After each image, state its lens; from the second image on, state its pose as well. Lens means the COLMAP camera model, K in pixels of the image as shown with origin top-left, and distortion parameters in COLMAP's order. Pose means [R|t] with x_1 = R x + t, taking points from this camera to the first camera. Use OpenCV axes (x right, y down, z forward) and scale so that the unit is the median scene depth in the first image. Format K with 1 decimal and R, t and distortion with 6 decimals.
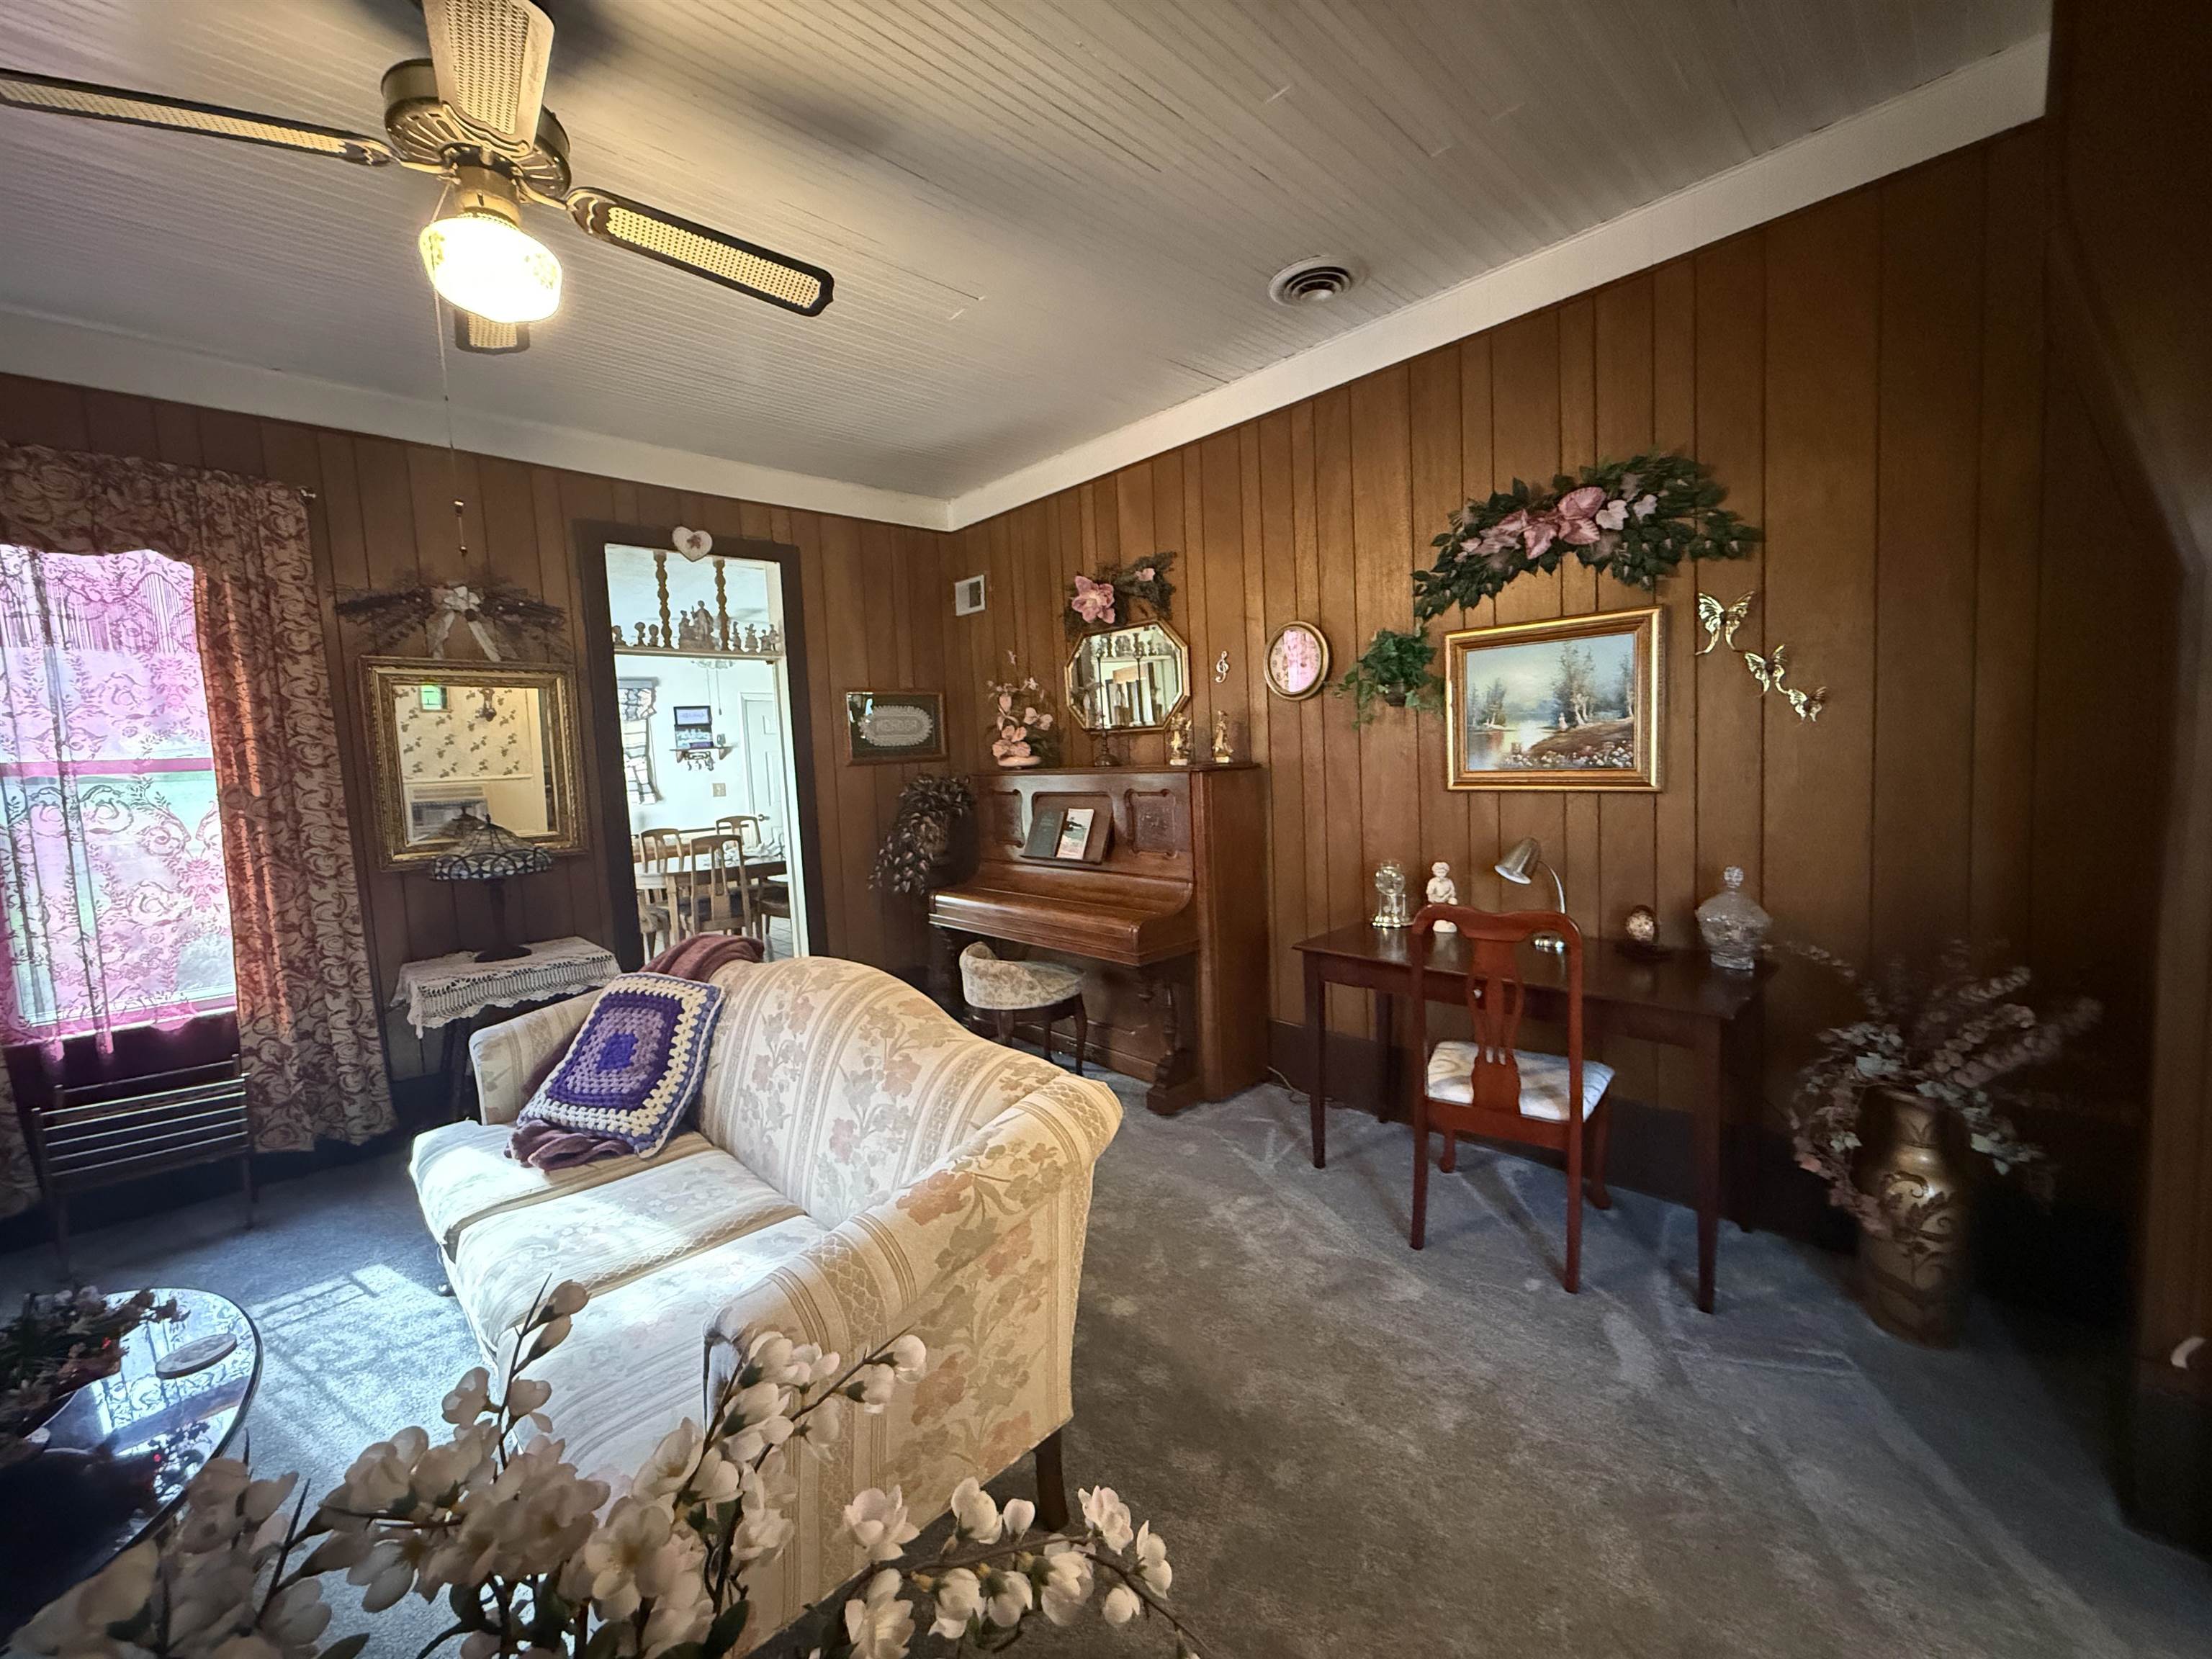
lens RADIAL K [[880.6, 0, 1098.8], [0, 880.6, 828.4], [0, 0, 1]] dist [0.000954, -0.000600]
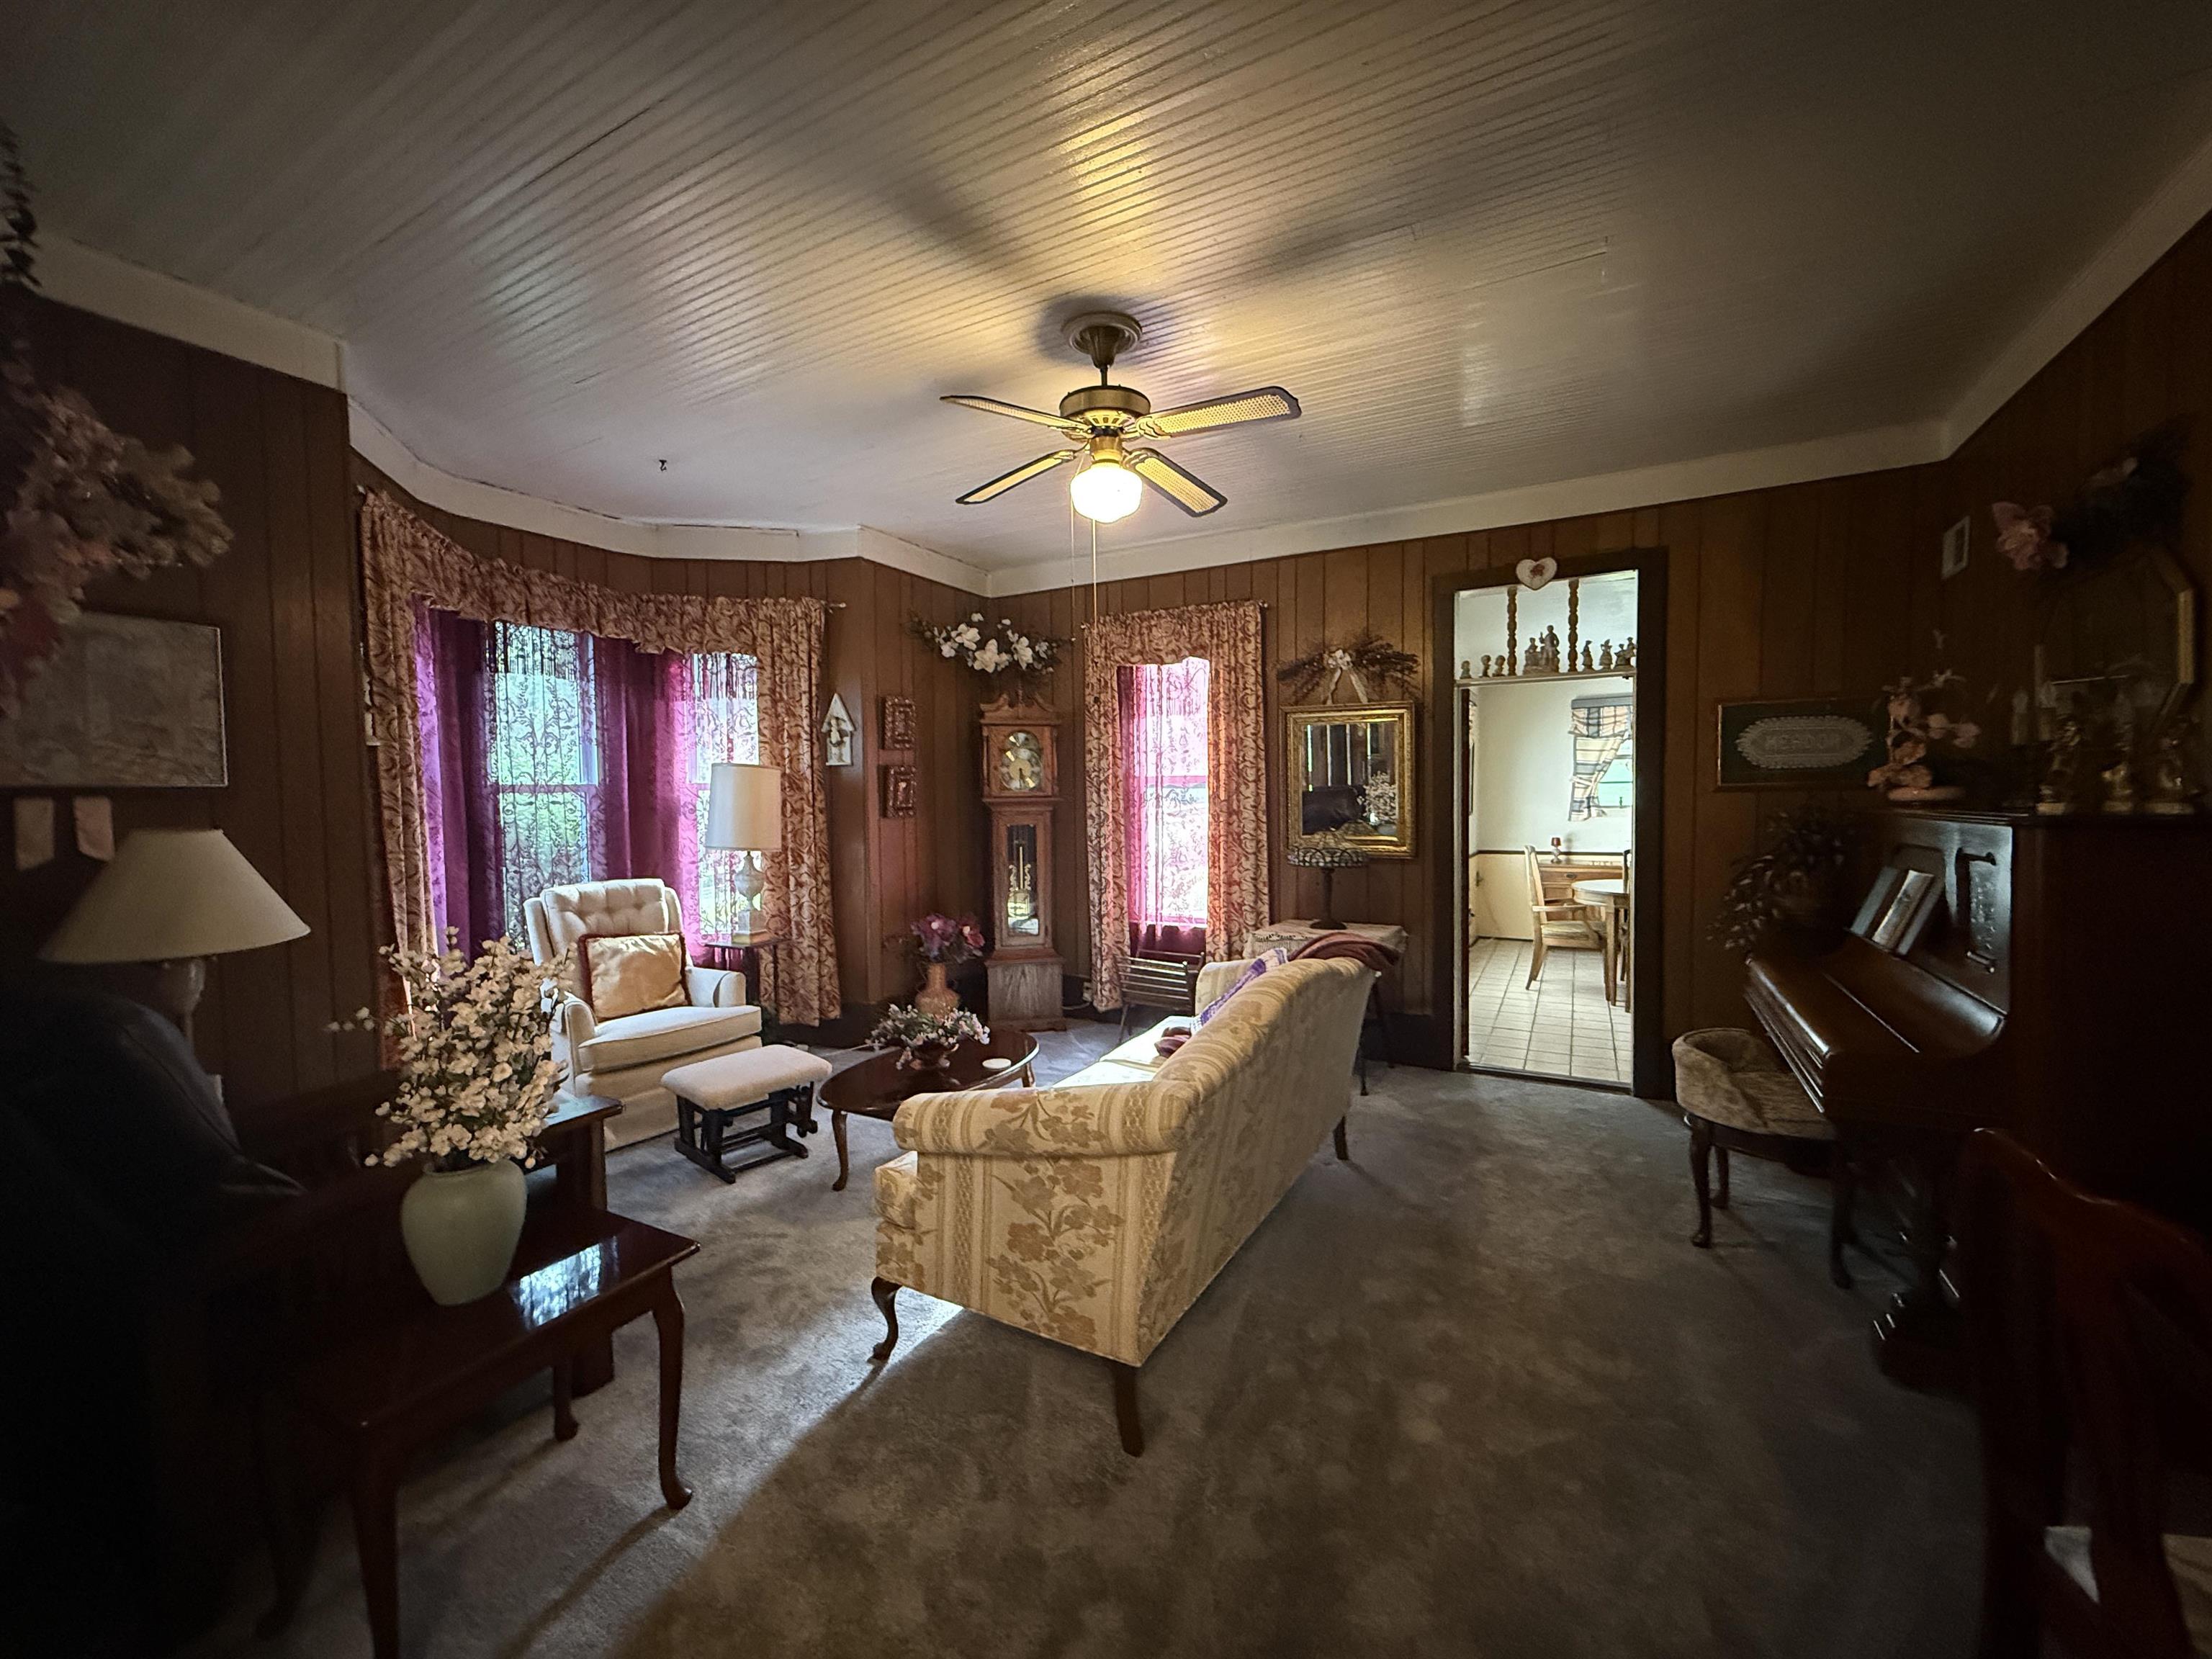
lens RADIAL K [[880.6, 0, 1109.5], [0, 880.6, 835.8], [0, 0, 1]] dist [0.000954, -0.000600]
pose [[0.314468, 0.082354, -0.945689, 0.392559], [-0.081495, 0.994894, 0.059540, -0.037121], [0.945763, 0.058345, 0.319574, 0.215676]]
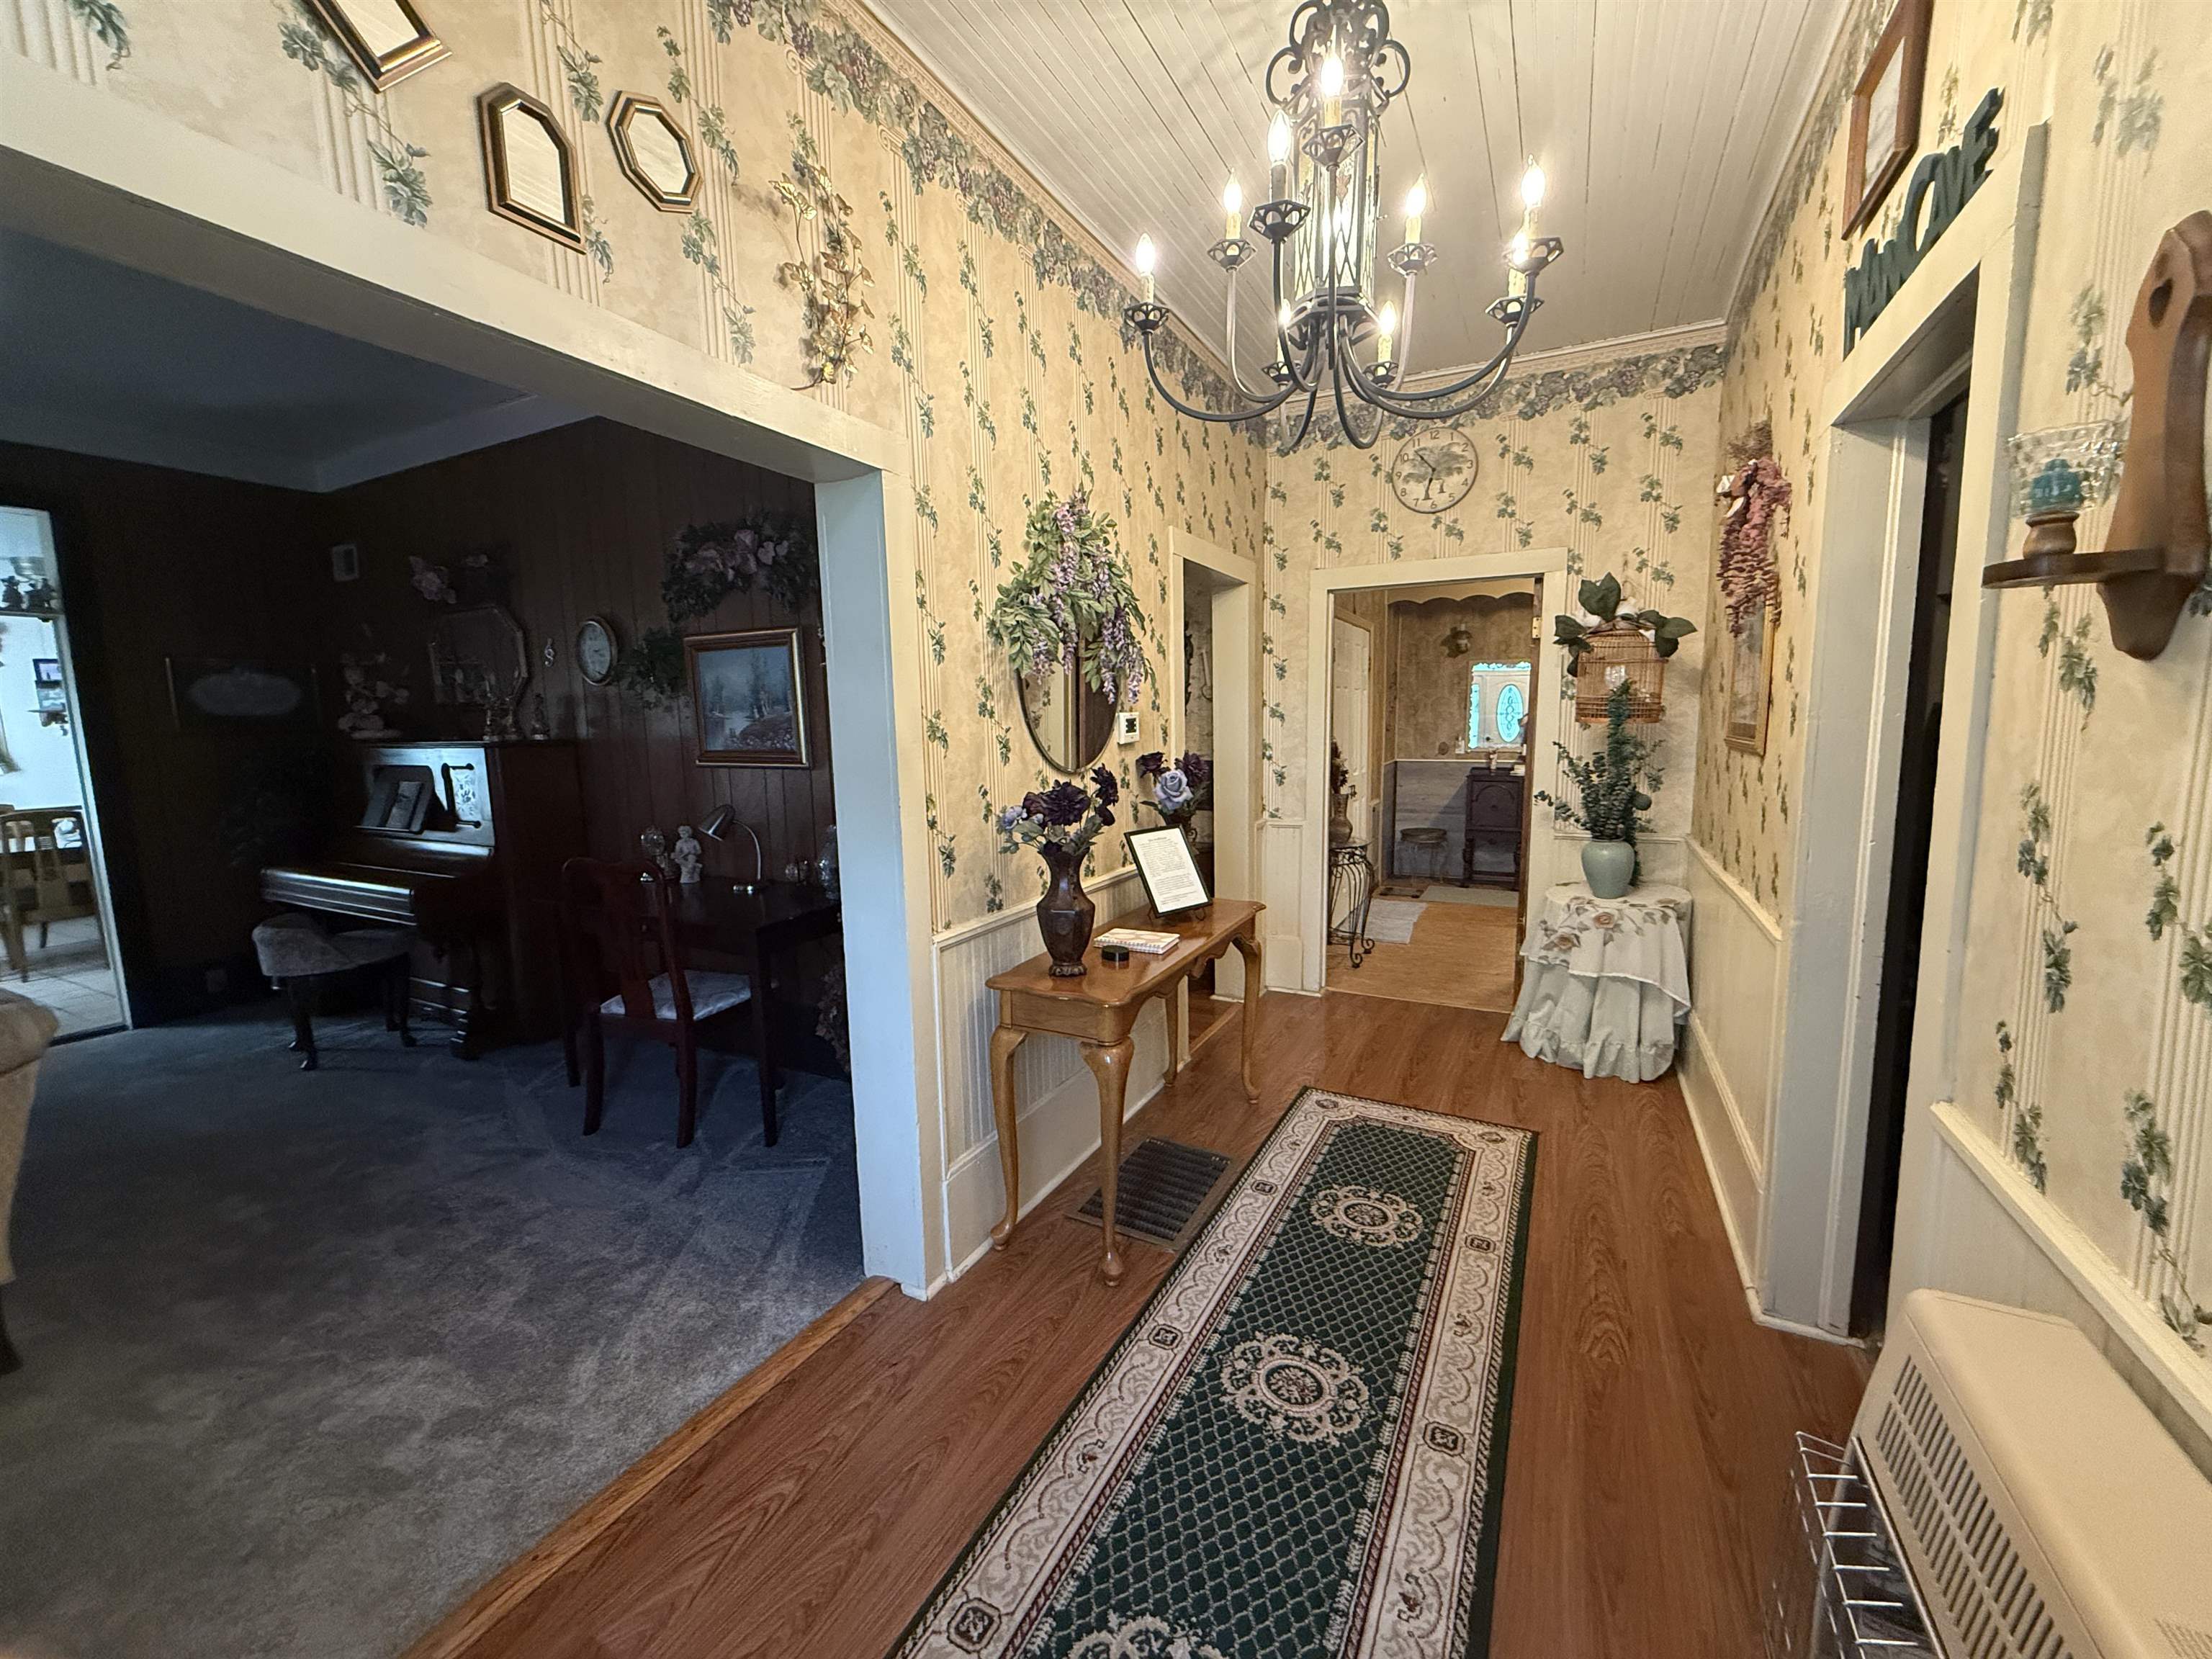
lens RADIAL K [[880.6, 0, 1093.3], [0, 880.6, 828.1], [0, 0, 1]] dist [0.000954, -0.000600]
pose [[0.944607, -0.017055, 0.327760, 0.388848], [0.007437, 0.999505, 0.030576, 0.006816], [-0.328119, -0.026445, 0.944266, -0.246299]]
